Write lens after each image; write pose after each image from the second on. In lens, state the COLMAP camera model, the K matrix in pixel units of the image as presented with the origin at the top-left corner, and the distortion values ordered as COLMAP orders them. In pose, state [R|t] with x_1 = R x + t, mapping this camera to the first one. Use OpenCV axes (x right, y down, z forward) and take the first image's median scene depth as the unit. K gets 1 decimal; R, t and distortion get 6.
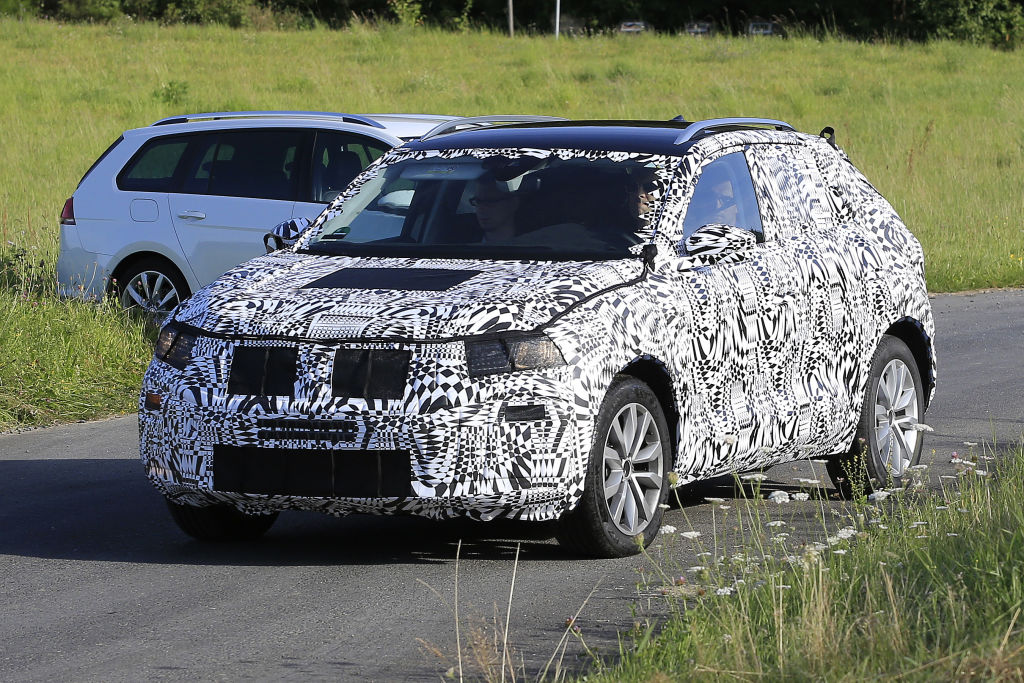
lens RADIAL K [[4849.7, 0, 512.2], [0, 4849.7, 346.6], [0, 0, 1]] dist [-0.186790, 0.000000]
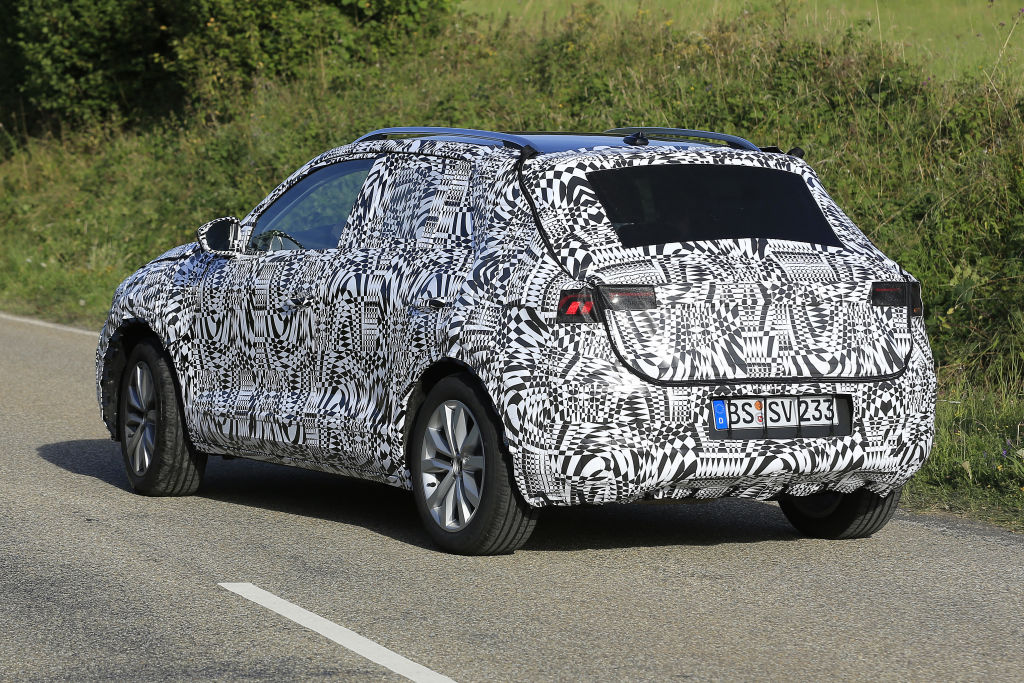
lens RADIAL K [[4524.2, 0, 512.8], [0, 4524.2, 348.1], [0, 0, 1]] dist [-0.749149, 0.000000]
pose [[-0.568859, 0.048255, -0.821018, 0.830999], [-0.061496, 0.992987, 0.100971, -0.101651], [0.820133, 0.107927, -0.561902, 1.624524]]
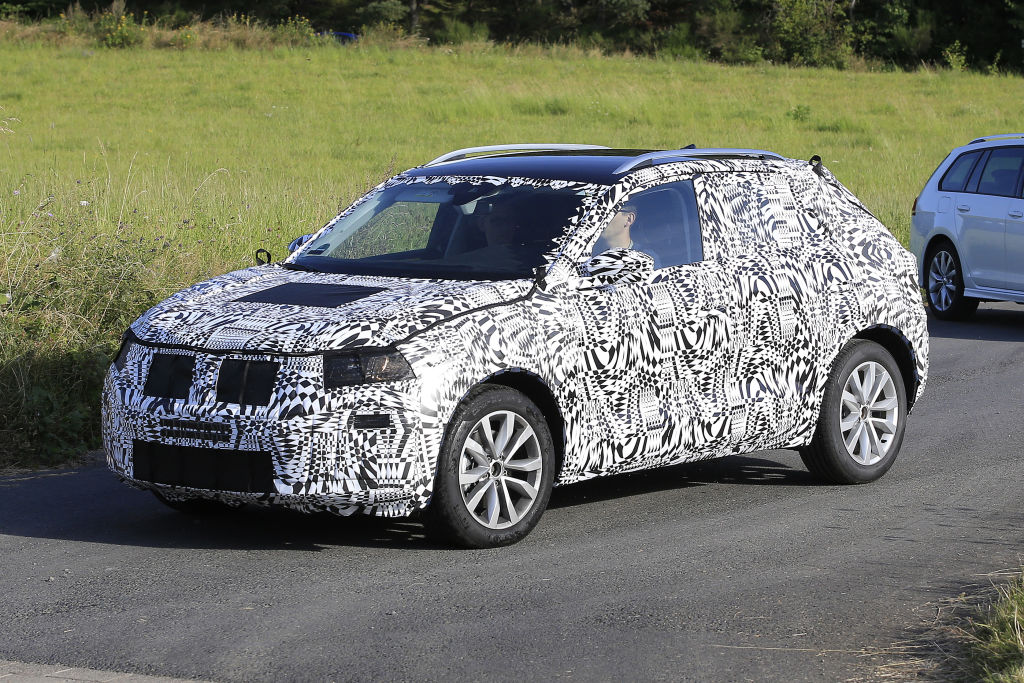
lens RADIAL K [[3314.6, 0, 511.6], [0, 3314.6, 348.7], [0, 0, 1]] dist [-0.254306, 0.000000]
pose [[0.968758, 0.021378, -0.247083, 0.208251], [-0.014342, 0.999440, 0.030243, -0.024878], [0.247591, -0.025754, 0.968522, 0.256211]]
